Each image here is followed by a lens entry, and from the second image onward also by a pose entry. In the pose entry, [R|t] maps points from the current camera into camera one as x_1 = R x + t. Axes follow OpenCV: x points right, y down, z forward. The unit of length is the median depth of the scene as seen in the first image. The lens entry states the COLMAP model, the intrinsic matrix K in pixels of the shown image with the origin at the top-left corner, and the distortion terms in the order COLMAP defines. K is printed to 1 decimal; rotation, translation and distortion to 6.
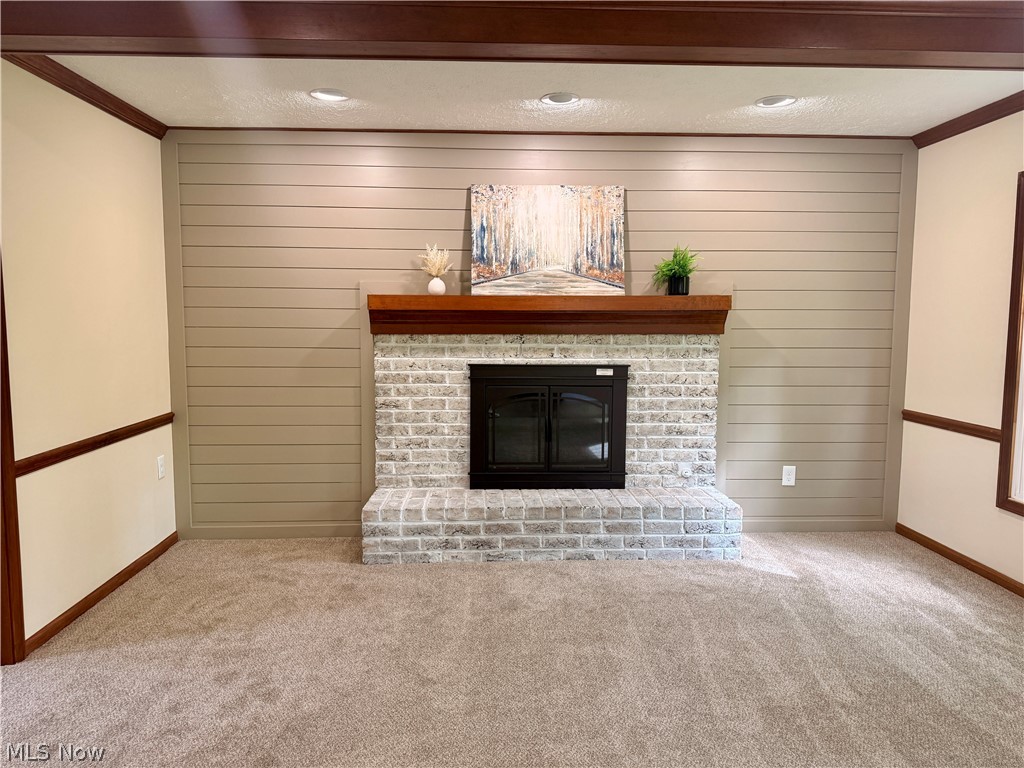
lens RADIAL K [[704.6, 0, 508.2], [0, 704.6, 385.5], [0, 0, 1]] dist [0.071240, -0.052410]
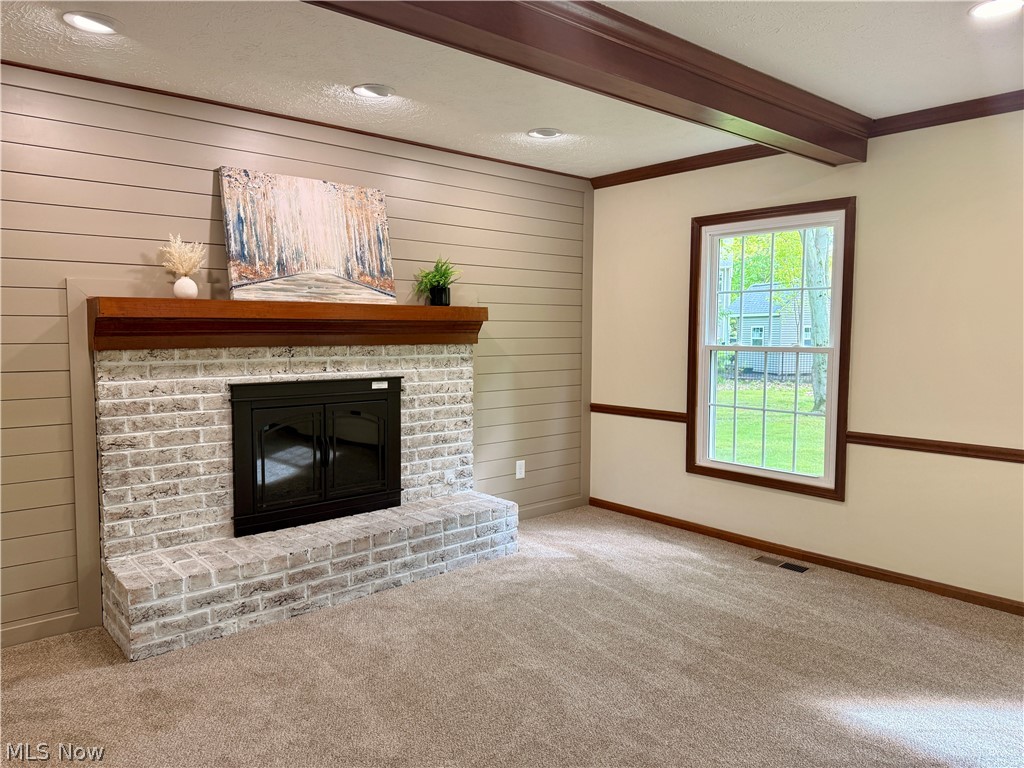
lens RADIAL K [[697.7, 0, 526.8], [0, 697.7, 381.4], [0, 0, 1]] dist [0.005662, -0.051461]
pose [[0.765644, -0.049310, 0.641372, -0.309648], [0.057274, 0.998323, 0.008382, -0.020719], [-0.640710, 0.030316, 0.767184, 0.162227]]
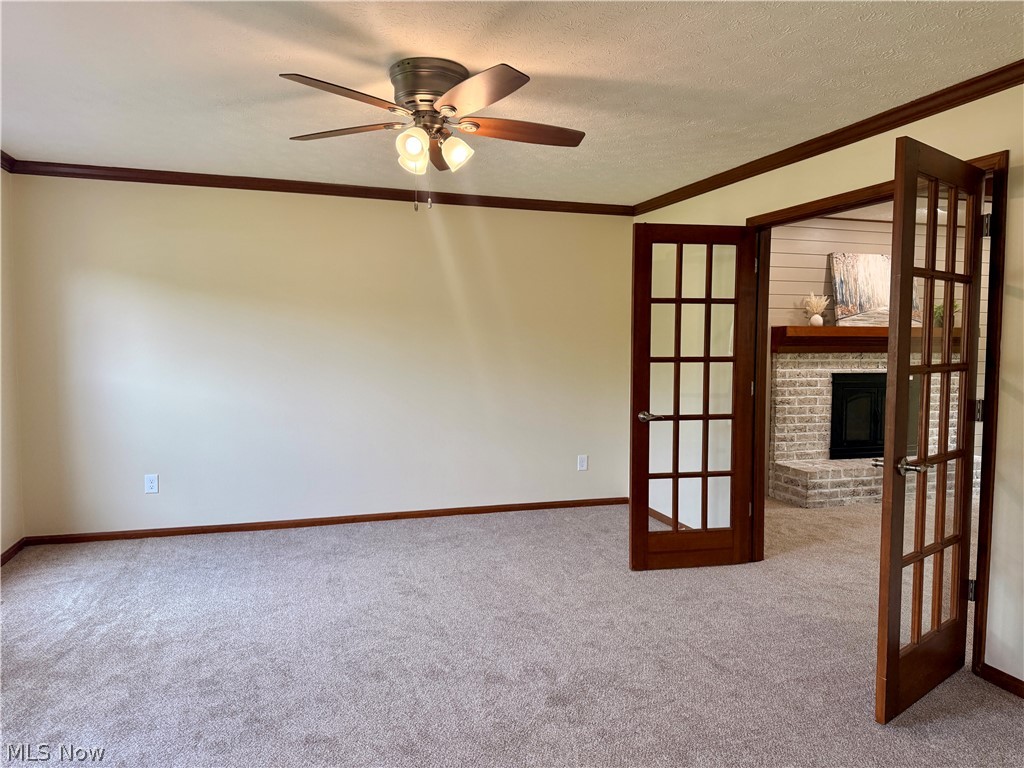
lens RADIAL K [[704.6, 0, 546.7], [0, 704.6, 387.0], [0, 0, 1]] dist [0.071240, -0.052410]
pose [[0.961257, -0.013980, 0.275300, -1.035053], [0.022382, 0.999374, -0.027402, 0.025321], [-0.274745, 0.032502, 0.960968, -0.255914]]
